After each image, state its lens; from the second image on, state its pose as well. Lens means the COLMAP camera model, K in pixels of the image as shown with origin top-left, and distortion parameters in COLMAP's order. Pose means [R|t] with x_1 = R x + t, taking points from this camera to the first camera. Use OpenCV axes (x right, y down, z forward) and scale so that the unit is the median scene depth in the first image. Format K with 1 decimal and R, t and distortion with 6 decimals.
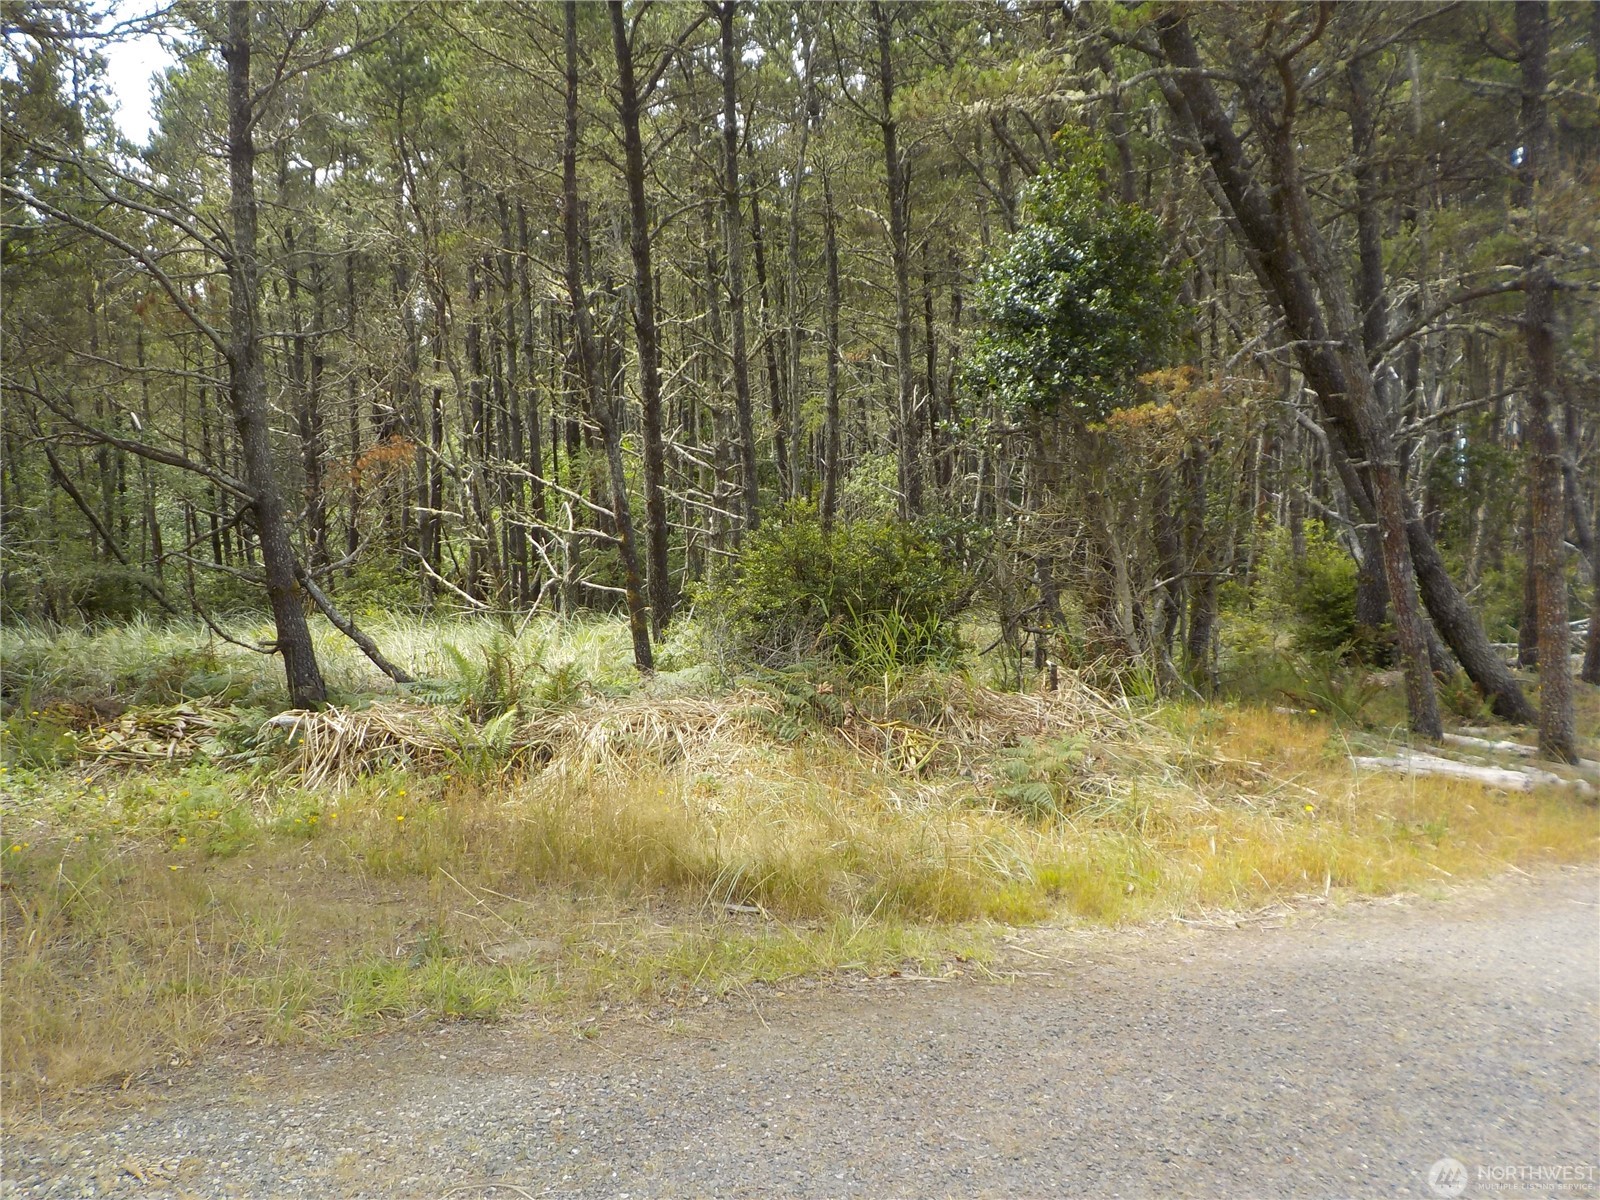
lens RADIAL K [[1467.7, 0, 797.7], [0, 1467.7, 593.8], [0, 0, 1]] dist [0.014756, -0.018418]
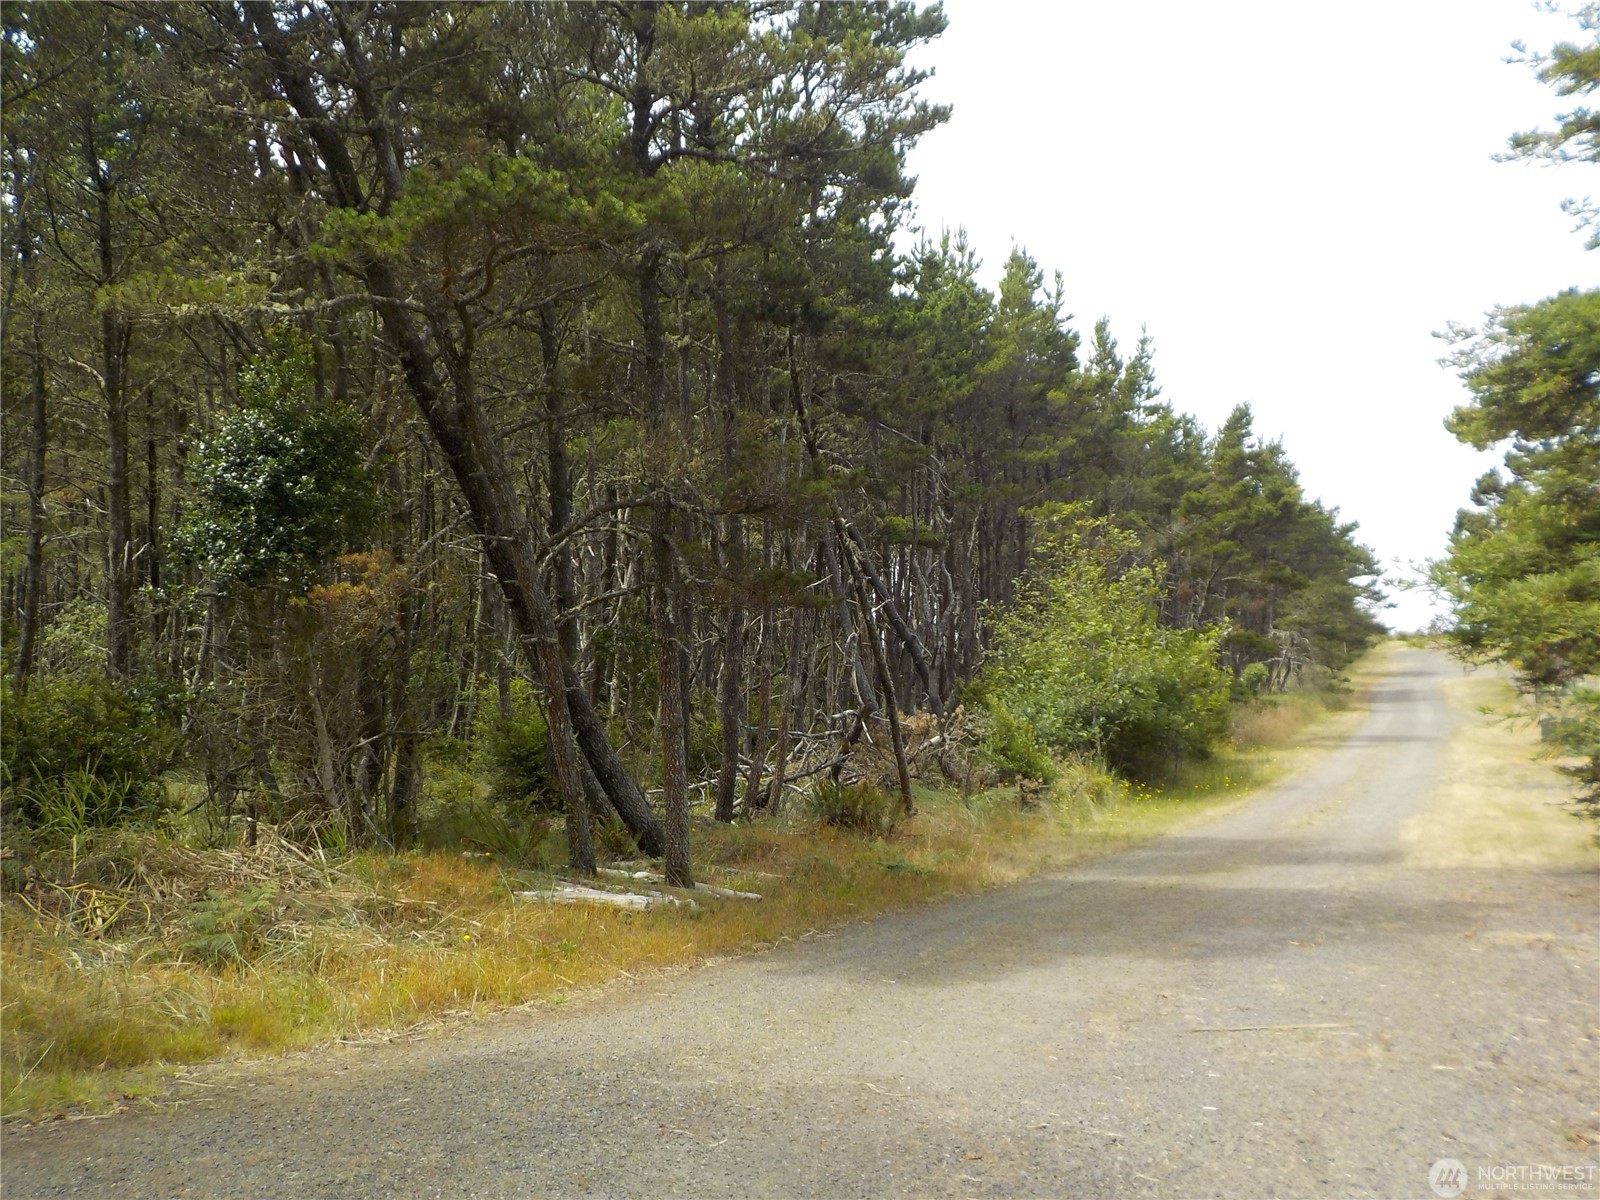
lens RADIAL K [[1467.7, 0, 797.7], [0, 1467.7, 593.8], [0, 0, 1]] dist [0.014756, -0.018418]
pose [[0.877453, 0.038725, 0.478097, 0.006068], [0.010226, 0.994999, -0.099361, -0.005885], [-0.479554, 0.092073, 0.872669, -0.136075]]
